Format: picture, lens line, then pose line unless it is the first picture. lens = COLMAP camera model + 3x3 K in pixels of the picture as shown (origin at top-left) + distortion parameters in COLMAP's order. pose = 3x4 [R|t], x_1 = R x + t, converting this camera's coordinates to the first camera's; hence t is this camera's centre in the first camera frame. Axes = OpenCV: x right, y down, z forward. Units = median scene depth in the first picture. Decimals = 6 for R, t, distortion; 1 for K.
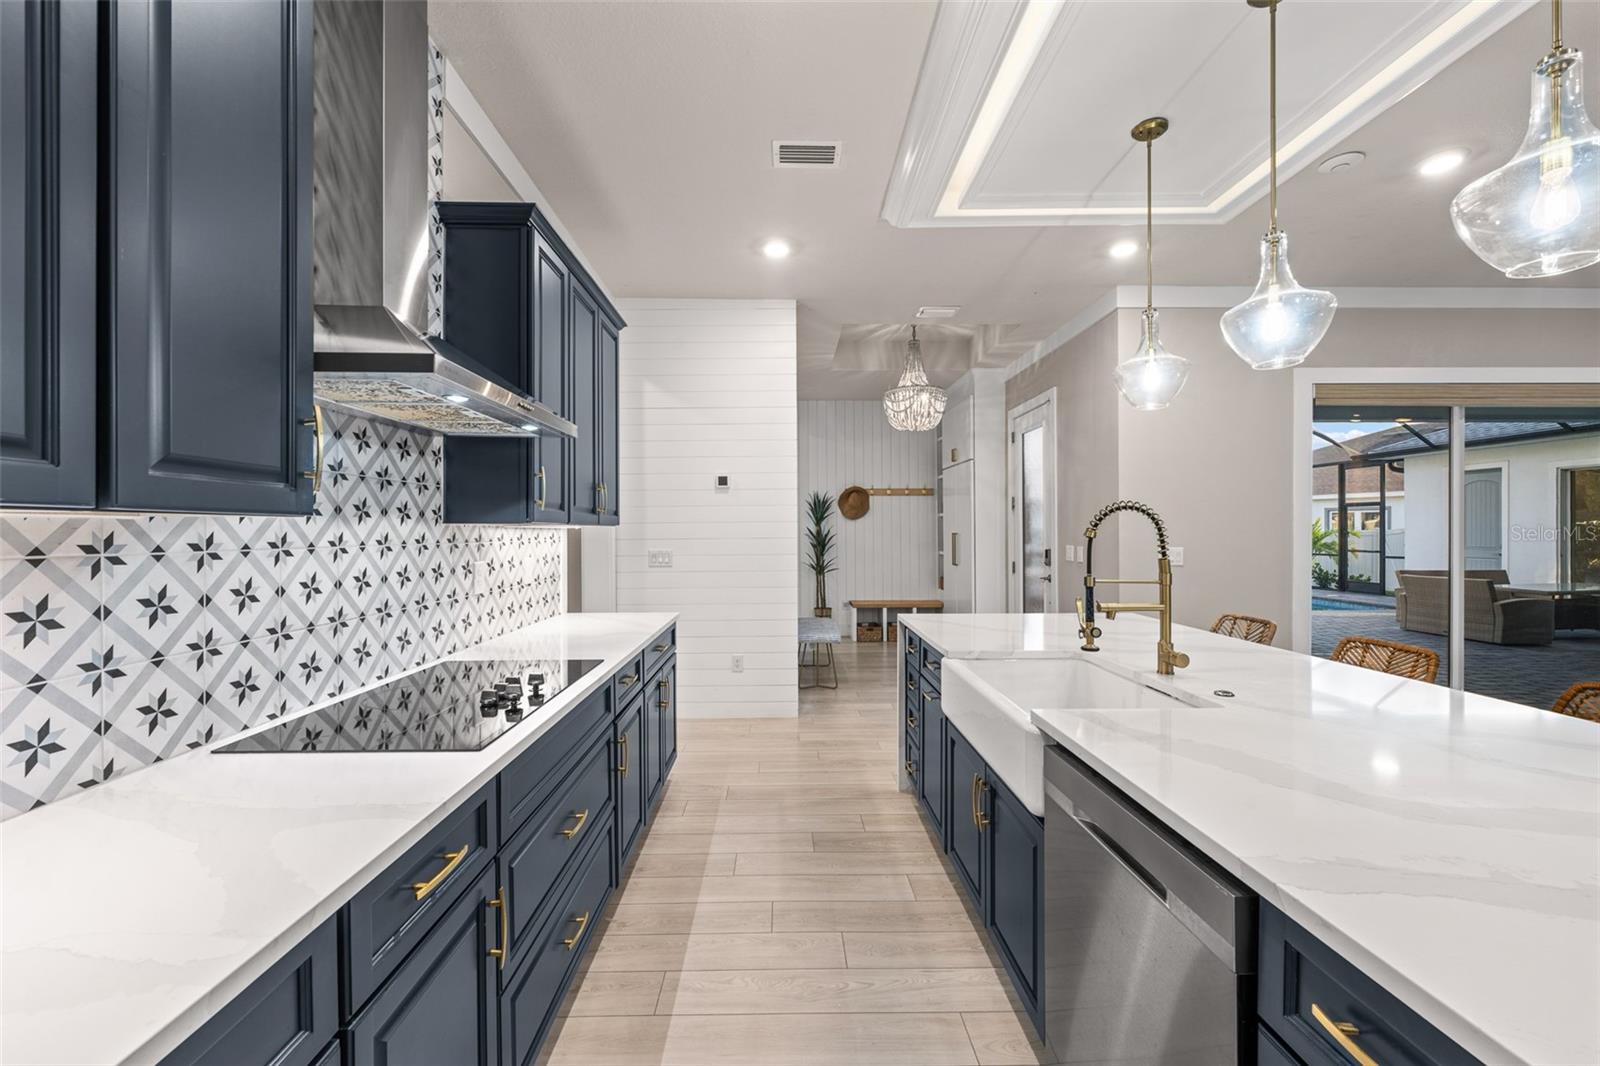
lens RADIAL K [[648.3, 0, 784.2], [0, 648.3, 531.6], [0, 0, 1]] dist [0.000056, -0.000595]
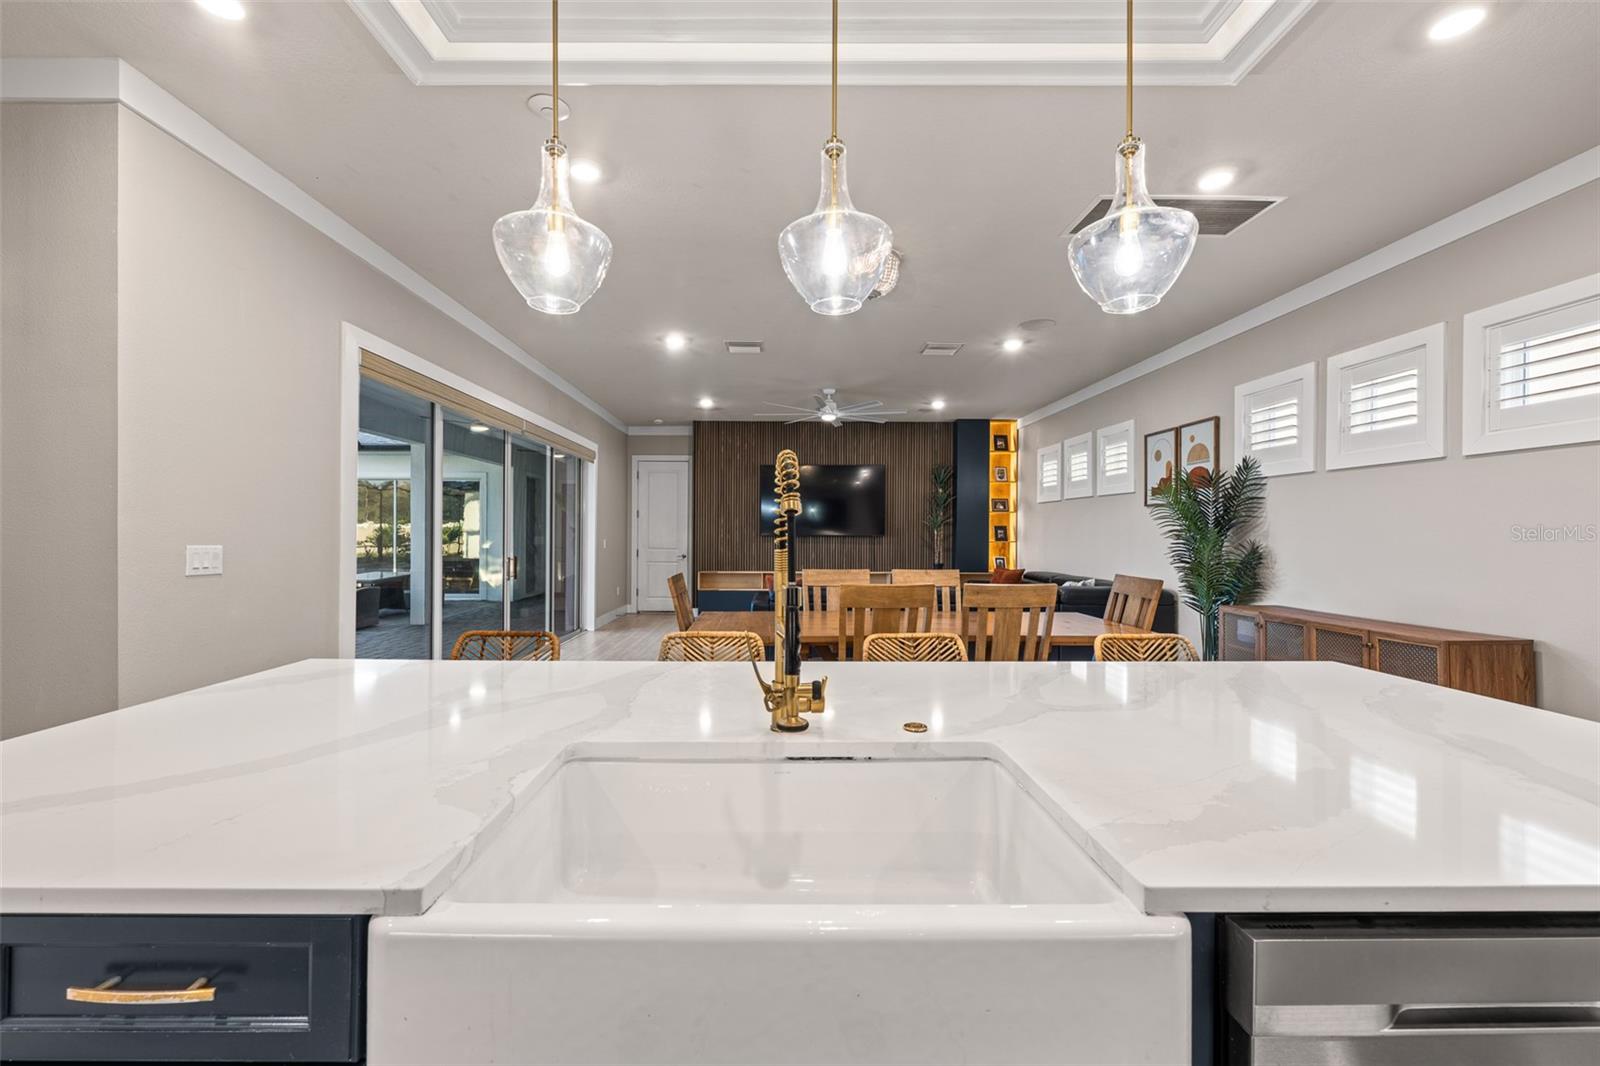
lens RADIAL K [[648.3, 0, 791.4], [0, 648.3, 534.6], [0, 0, 1]] dist [0.000056, -0.000595]
pose [[-0.000205, -0.000924, 1.000000, -0.016639], [-0.002594, 0.999996, 0.000924, 0.009375], [-0.999997, -0.002594, -0.000207, 0.356042]]
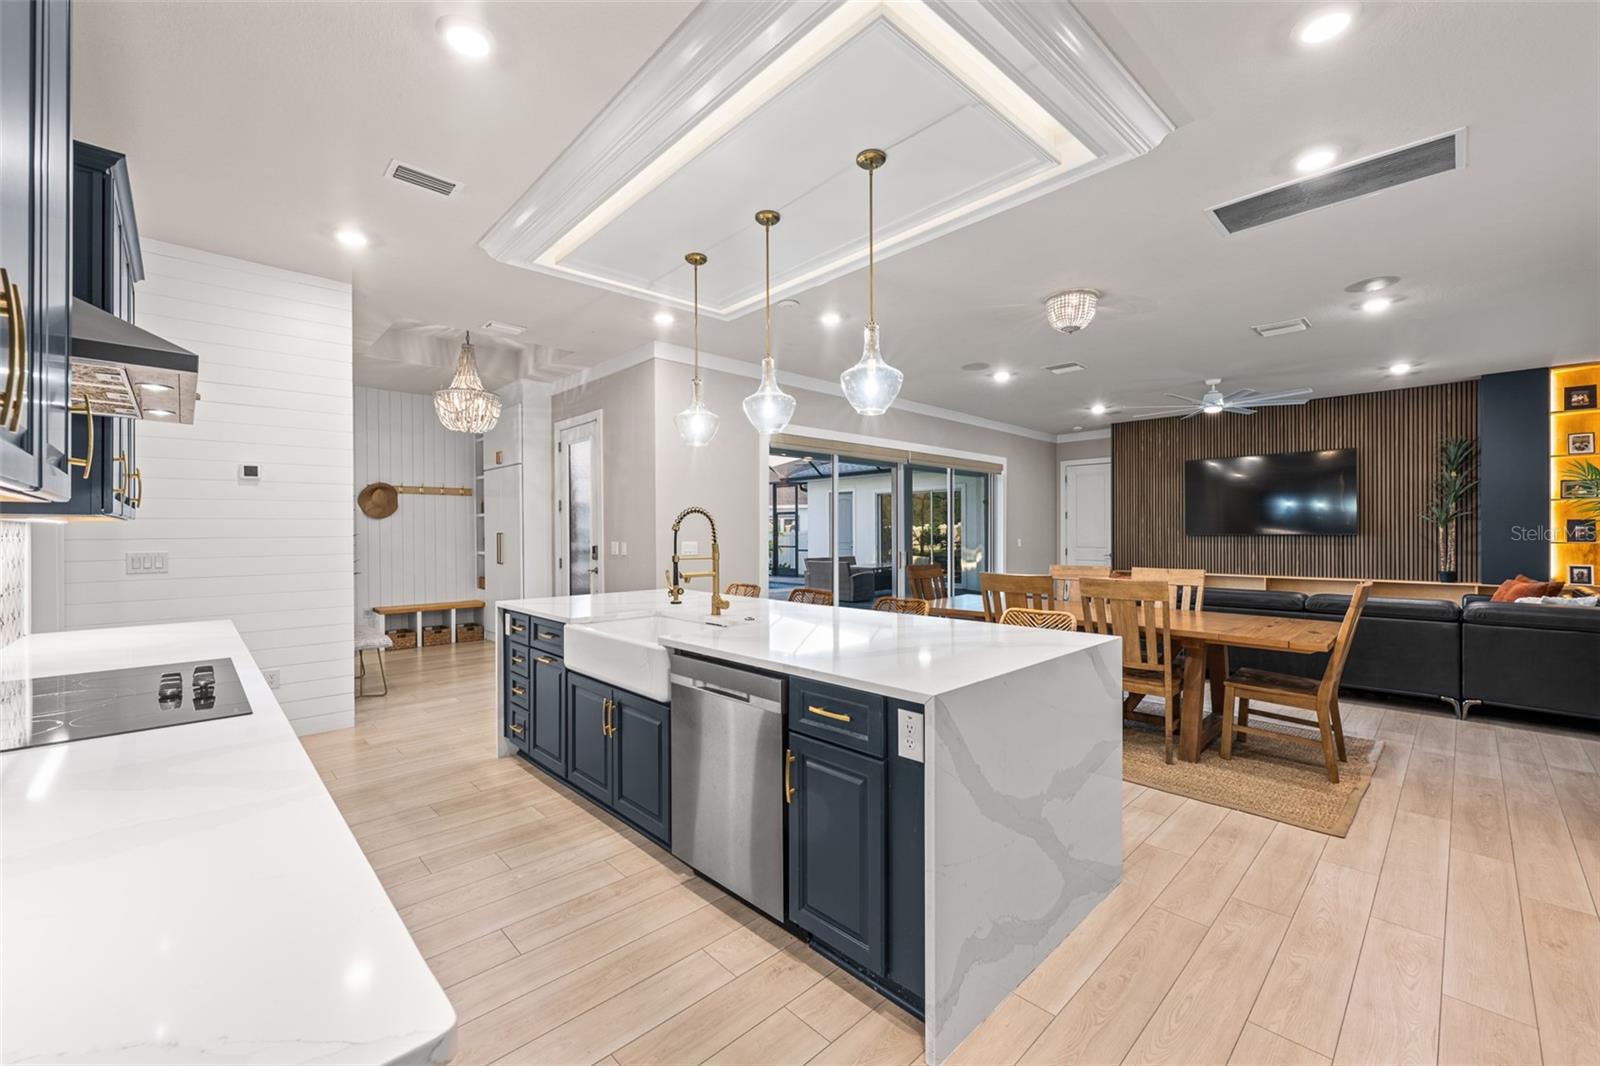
lens RADIAL K [[648.3, 0, 800.4], [0, 648.3, 531.5], [0, 0, 1]] dist [0.000056, -0.000595]
pose [[0.727066, -0.000185, 0.686567, -0.131761], [0.003325, 0.999989, -0.003251, 0.006554], [-0.686559, 0.004646, 0.727059, -0.114227]]
